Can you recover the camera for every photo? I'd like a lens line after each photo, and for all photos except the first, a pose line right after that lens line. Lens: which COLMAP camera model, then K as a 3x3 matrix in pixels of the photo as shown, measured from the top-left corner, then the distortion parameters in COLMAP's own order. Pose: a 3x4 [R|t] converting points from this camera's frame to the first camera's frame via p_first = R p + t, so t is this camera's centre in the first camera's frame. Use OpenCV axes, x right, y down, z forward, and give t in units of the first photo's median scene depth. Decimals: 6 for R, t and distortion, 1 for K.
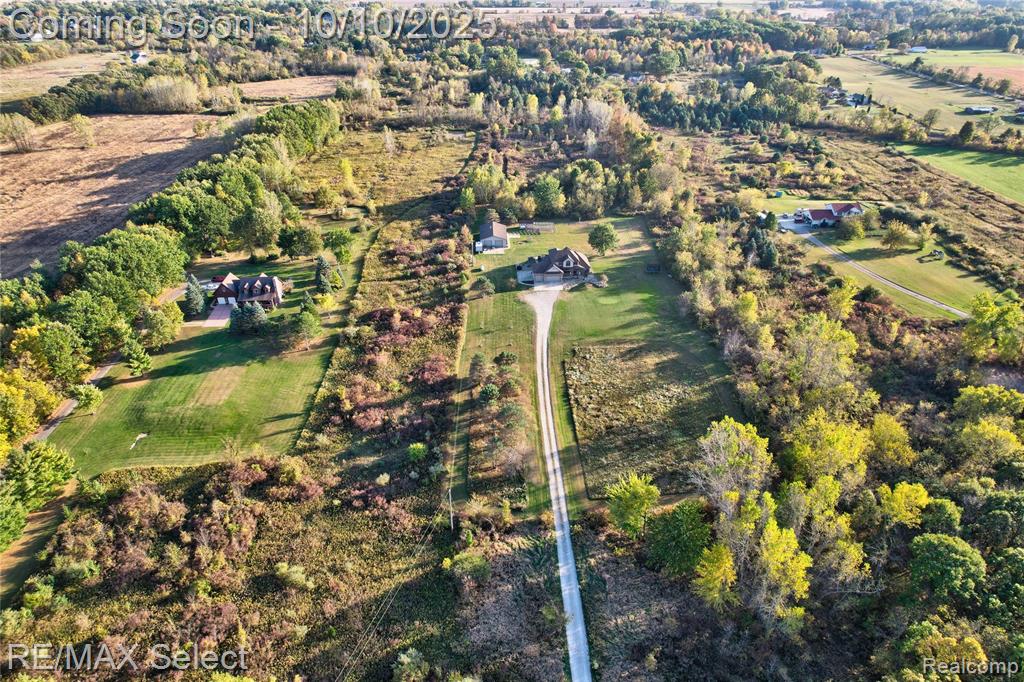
lens RADIAL K [[656.5, 0, 516.4], [0, 656.5, 337.4], [0, 0, 1]] dist [-0.074390, 0.061825]
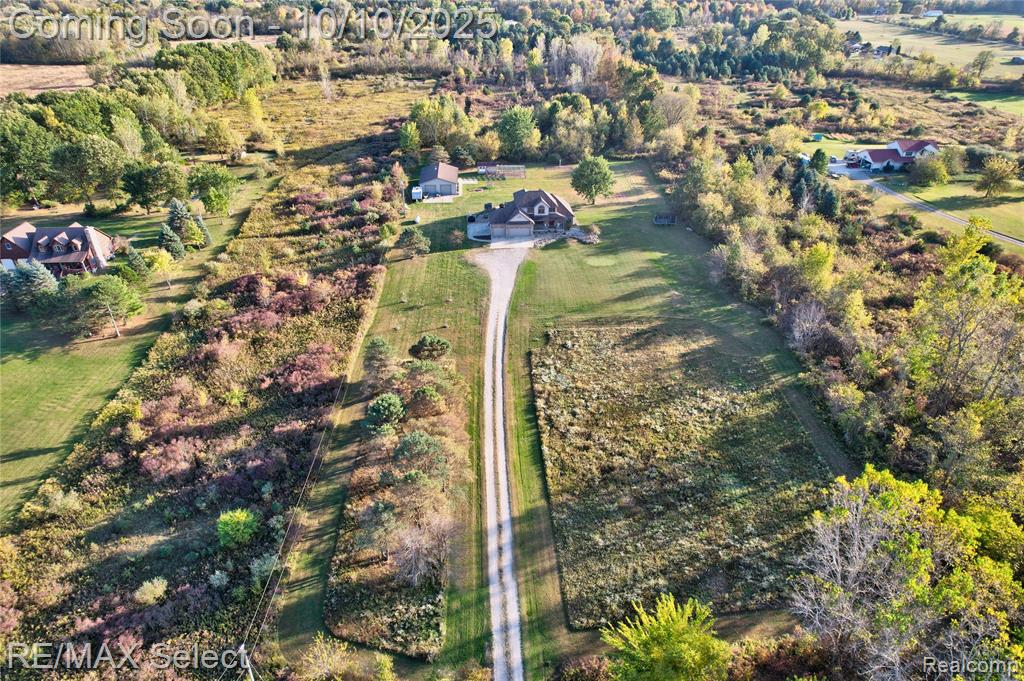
lens RADIAL K [[656.5, 0, 514.8], [0, 656.5, 336.6], [0, 0, 1]] dist [-0.074390, 0.061825]
pose [[0.999865, -0.007426, 0.014679, 0.040787], [0.007374, 0.999966, 0.003558, 0.016159], [-0.014705, -0.003449, 0.999886, 0.322823]]
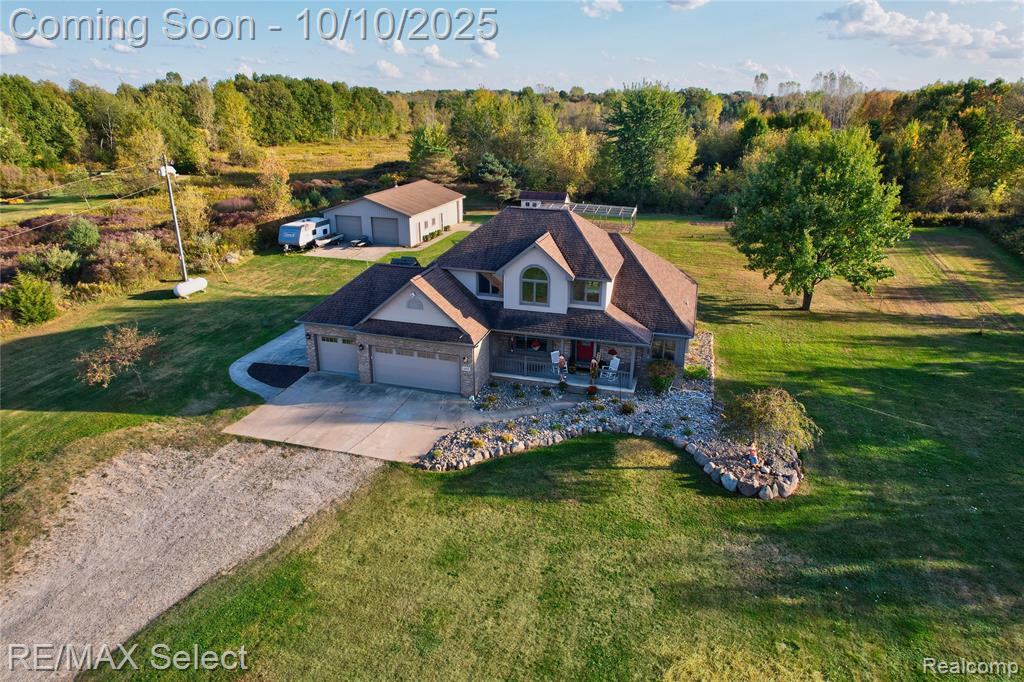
lens RADIAL K [[656.5, 0, 509.8], [0, 656.5, 337.7], [0, 0, 1]] dist [-0.074390, 0.061825]
pose [[0.941686, 0.117063, -0.315473, 0.122705], [-0.170695, 0.974138, -0.148050, -0.078998], [0.289983, 0.193266, 0.937314, 0.866250]]
